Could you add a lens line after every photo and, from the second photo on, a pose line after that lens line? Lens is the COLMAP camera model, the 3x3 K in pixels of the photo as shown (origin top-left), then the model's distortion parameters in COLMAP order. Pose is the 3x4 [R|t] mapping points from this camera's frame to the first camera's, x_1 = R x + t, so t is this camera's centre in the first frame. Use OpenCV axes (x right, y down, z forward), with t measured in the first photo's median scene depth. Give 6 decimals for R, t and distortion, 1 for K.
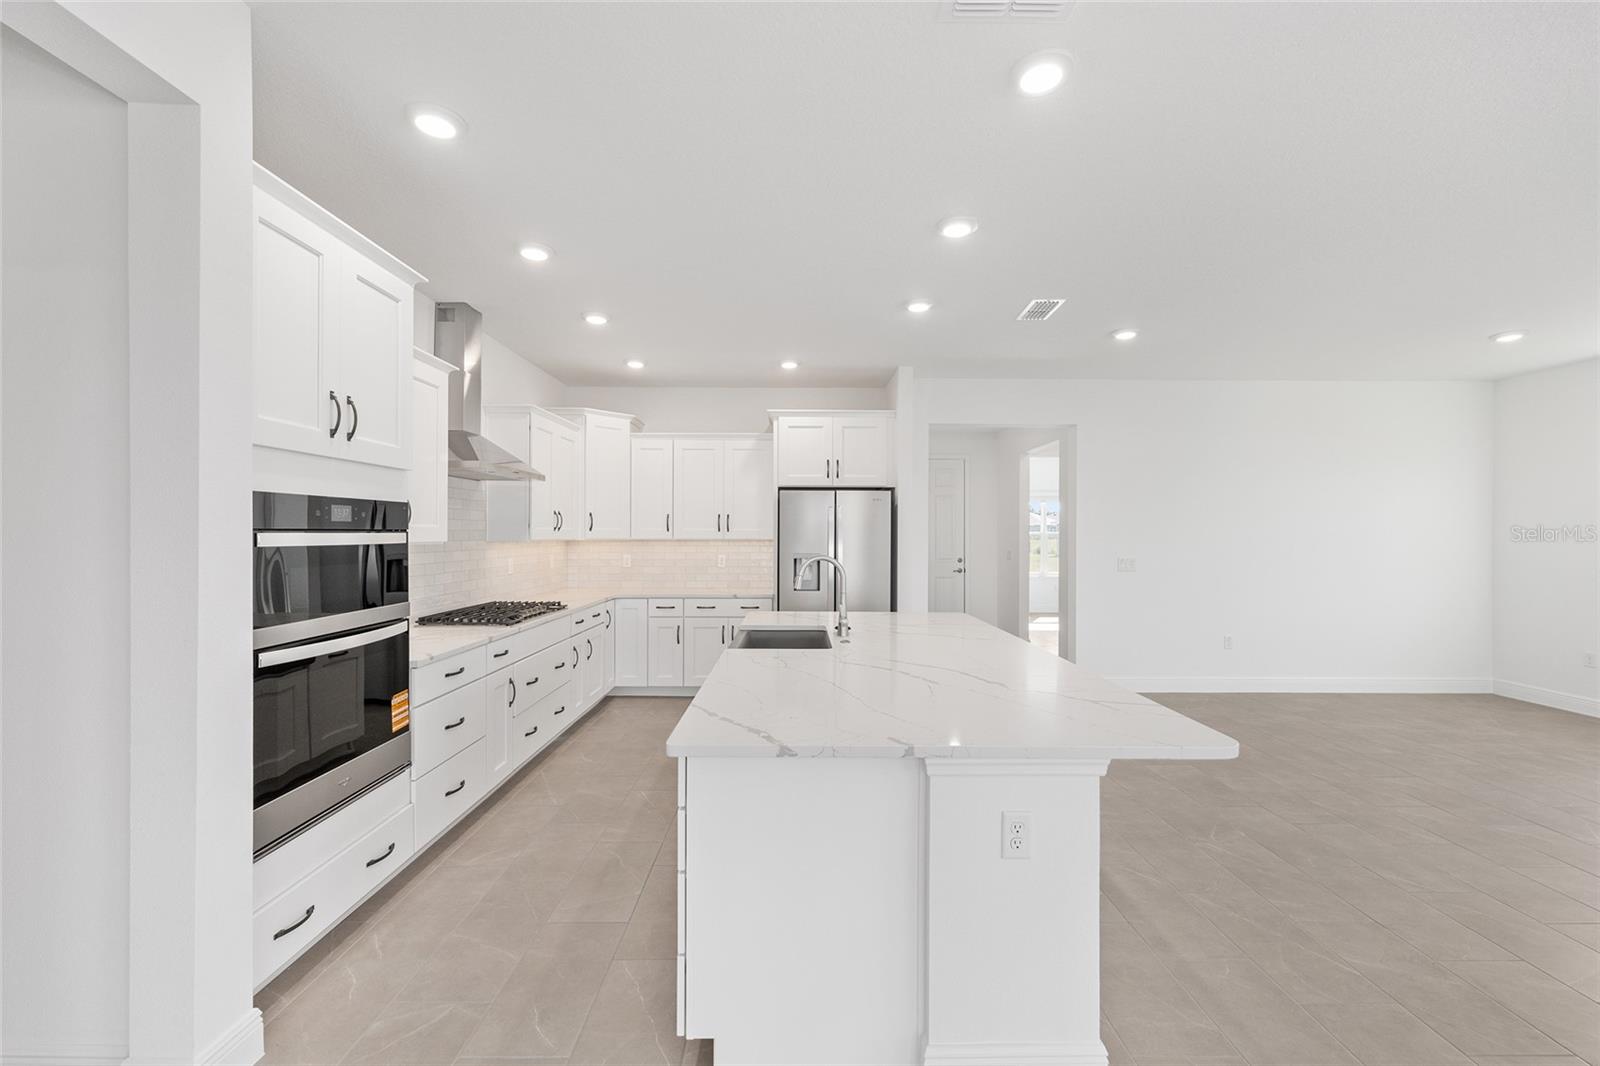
lens RADIAL K [[643.2, 0, 802.3], [0, 643.2, 536.3], [0, 0, 1]] dist [-0.002179, 0.000791]
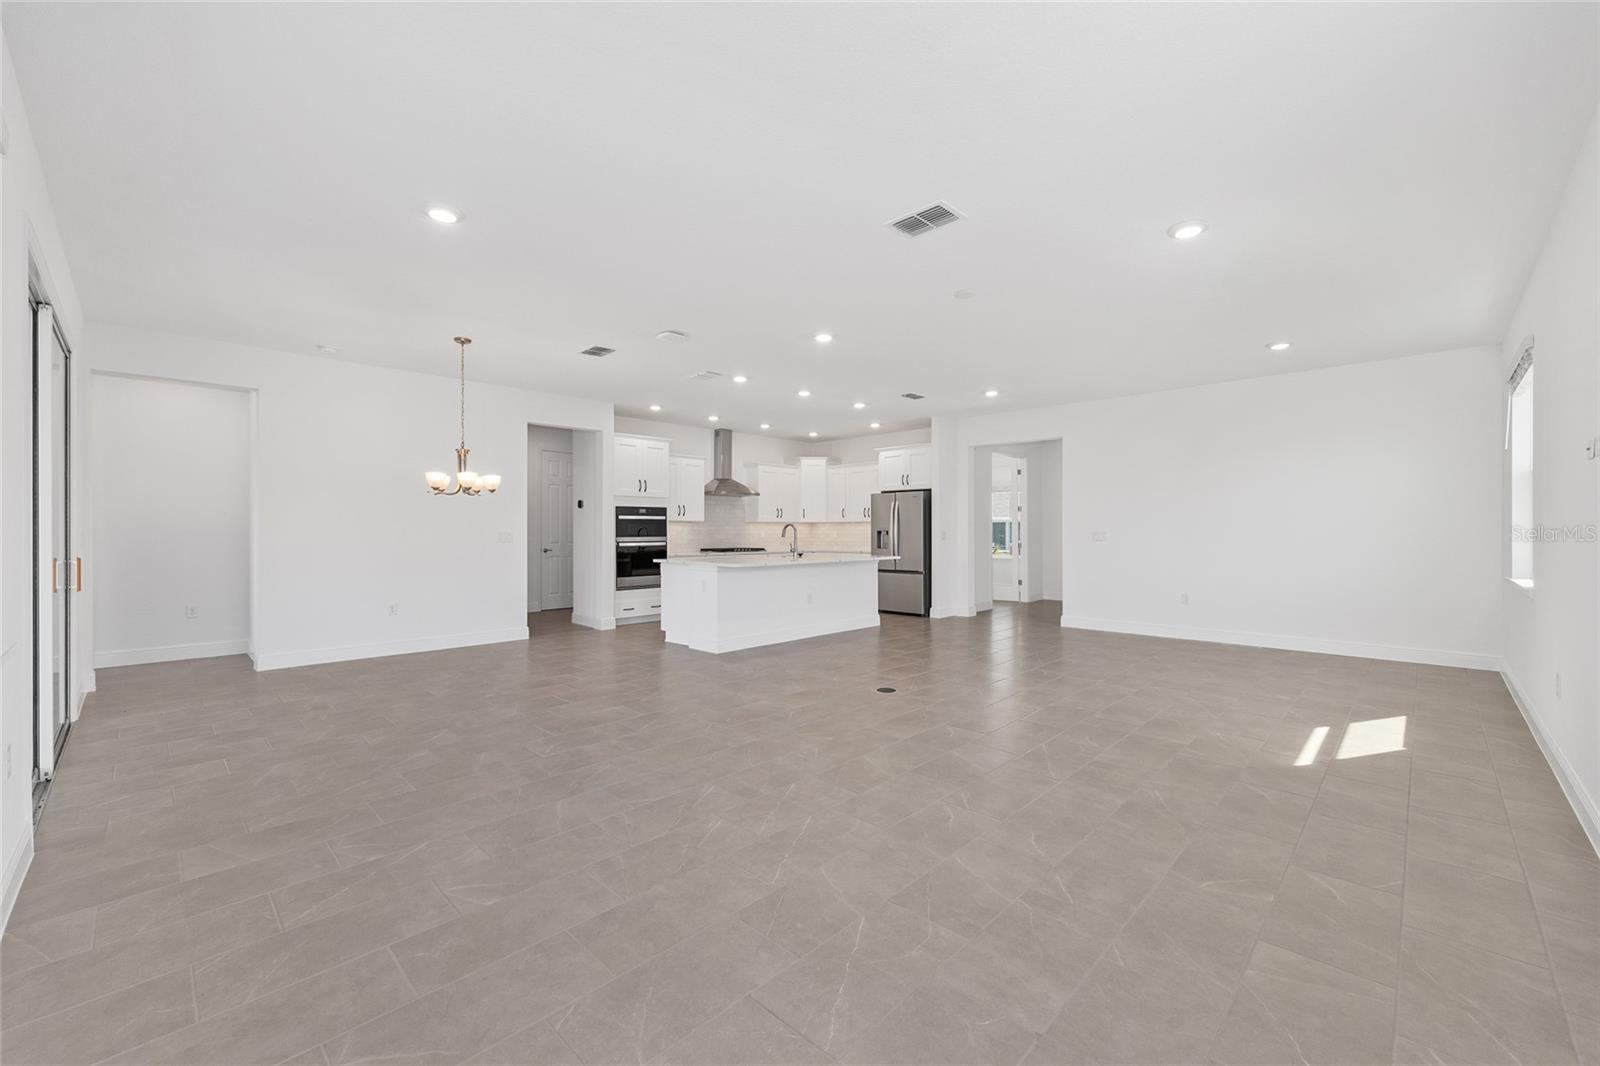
lens RADIAL K [[643.2, 0, 802.3], [0, 643.2, 536.3], [0, 0, 1]] dist [-0.002179, 0.000791]
pose [[0.709488, 0.001568, -0.704716, 1.072504], [0.000618, 0.999996, 0.002847, 0.042560], [0.704717, -0.002455, 0.709484, -0.423411]]
